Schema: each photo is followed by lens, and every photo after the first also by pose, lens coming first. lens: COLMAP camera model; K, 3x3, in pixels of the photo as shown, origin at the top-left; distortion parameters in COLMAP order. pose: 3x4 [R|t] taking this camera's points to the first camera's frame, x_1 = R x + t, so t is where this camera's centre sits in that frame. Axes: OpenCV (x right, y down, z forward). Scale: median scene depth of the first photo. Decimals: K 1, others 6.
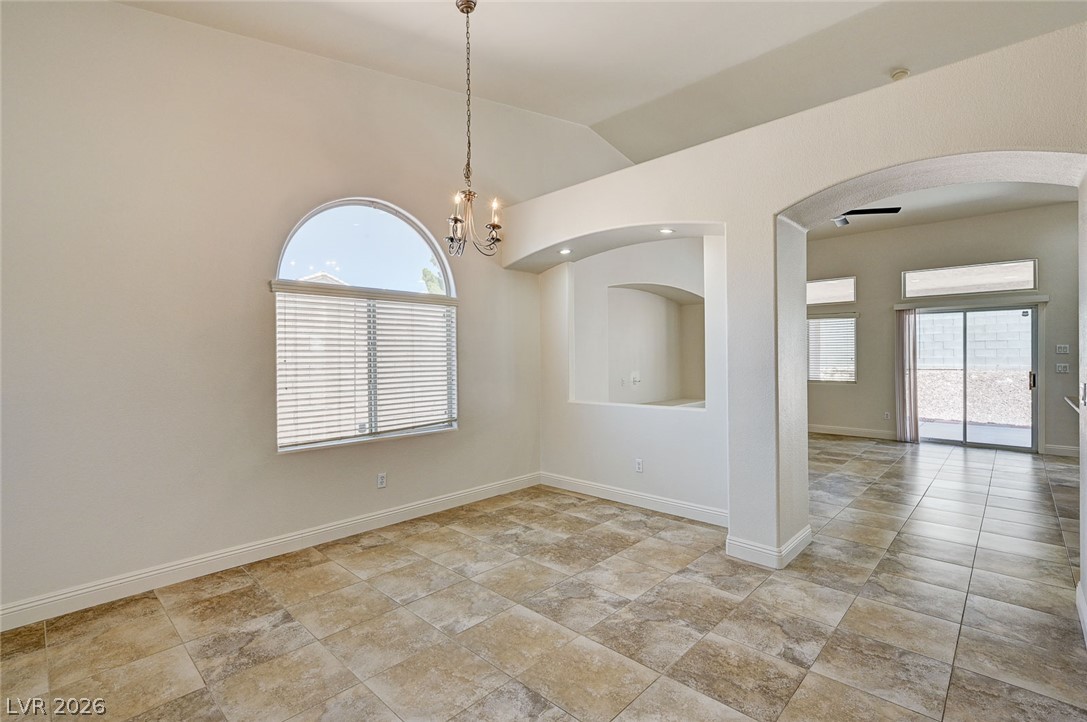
lens RADIAL K [[492.1, 0, 549.5], [0, 492.1, 357.0], [0, 0, 1]] dist [0.000621, 0.000368]
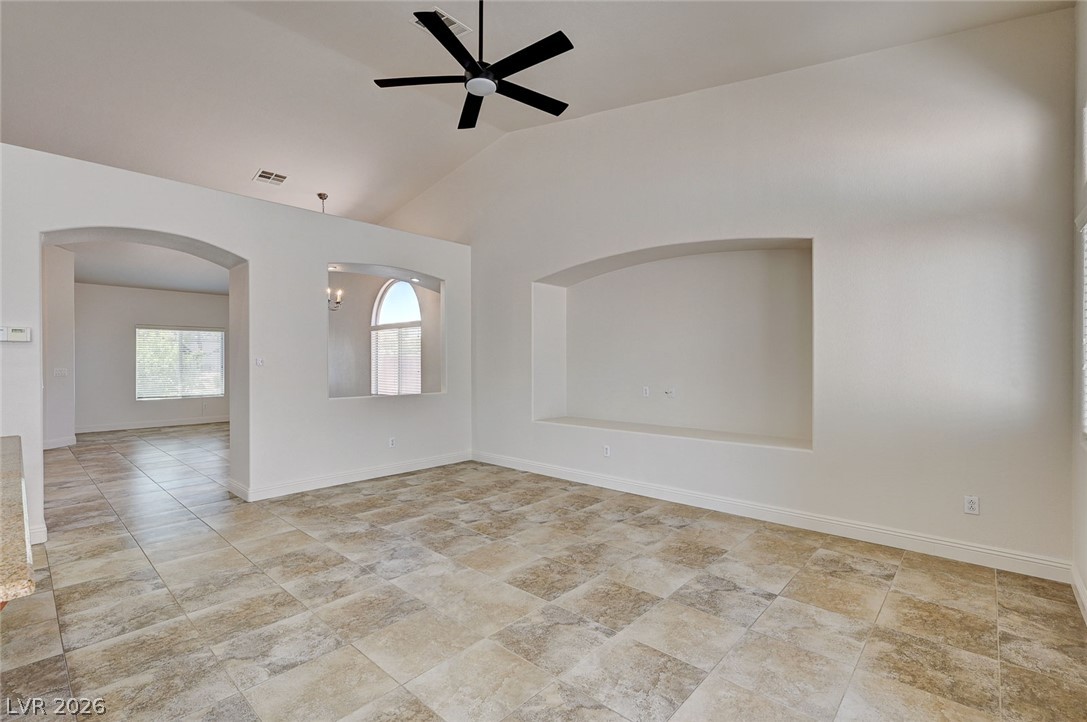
lens RADIAL K [[487.7, 0, 550.1], [0, 487.7, 361.3], [0, 0, 1]] dist [-0.000204, 0.000268]
pose [[0.024124, 0.009875, -0.999660, 1.841701], [0.004235, 0.999941, 0.009980, -0.002007], [0.999700, -0.004474, 0.024081, 1.776071]]
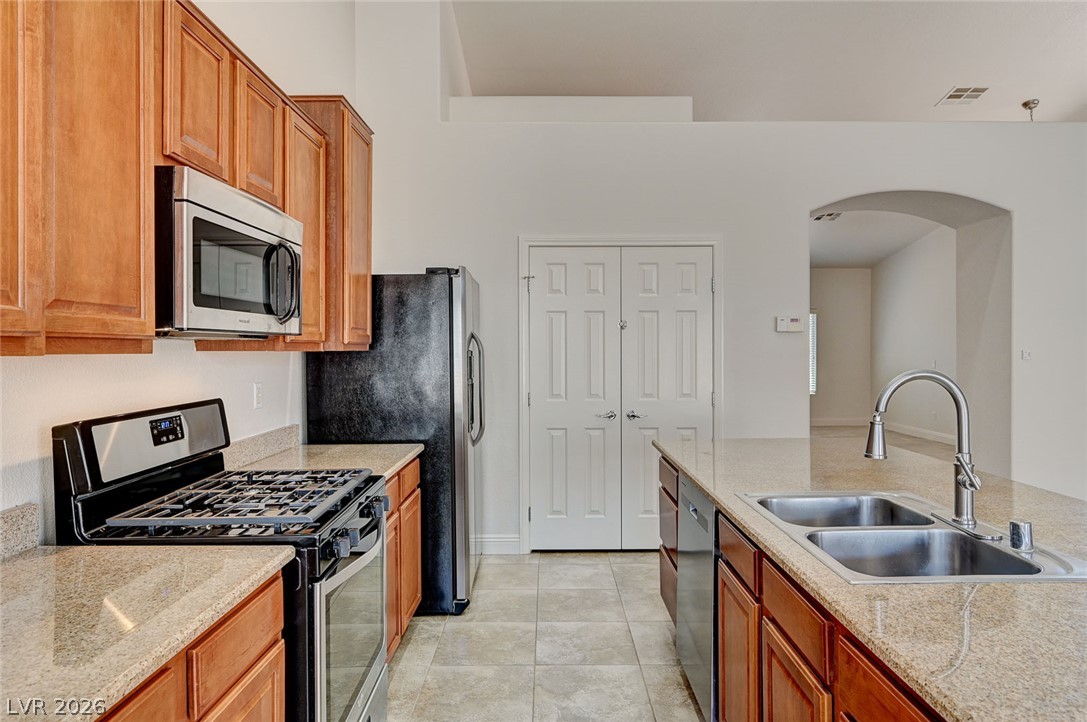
lens RADIAL K [[670.3, 0, 548.2], [0, 670.3, 354.1], [0, 0, 1]] dist [0.000278, 0.000245]
pose [[-0.724533, 0.013150, -0.689115, 2.030063], [0.006832, 0.999906, 0.011898, -0.013349], [0.689206, 0.003912, -0.724554, 1.321204]]
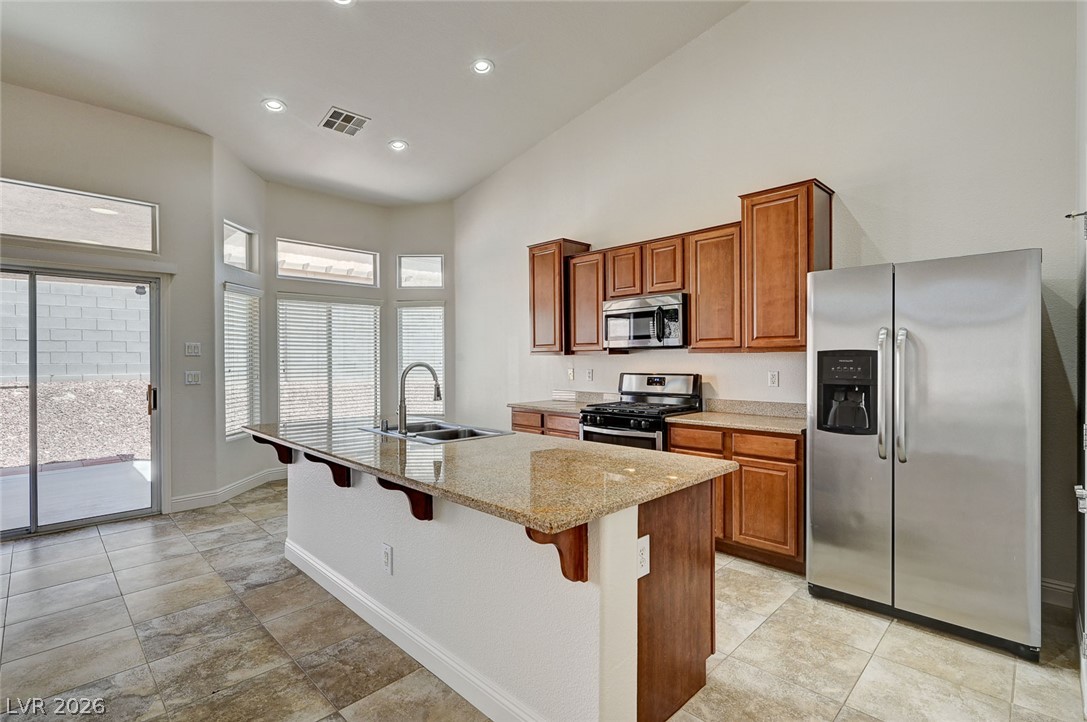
lens RADIAL K [[506.0, 0, 548.1], [0, 506.0, 360.8], [0, 0, 1]] dist [-0.001172, -0.000163]
pose [[0.018710, 0.002414, 0.999822, 0.669050], [0.005976, 0.999979, -0.002526, 0.007142], [-0.999807, 0.006022, 0.018696, 0.928377]]
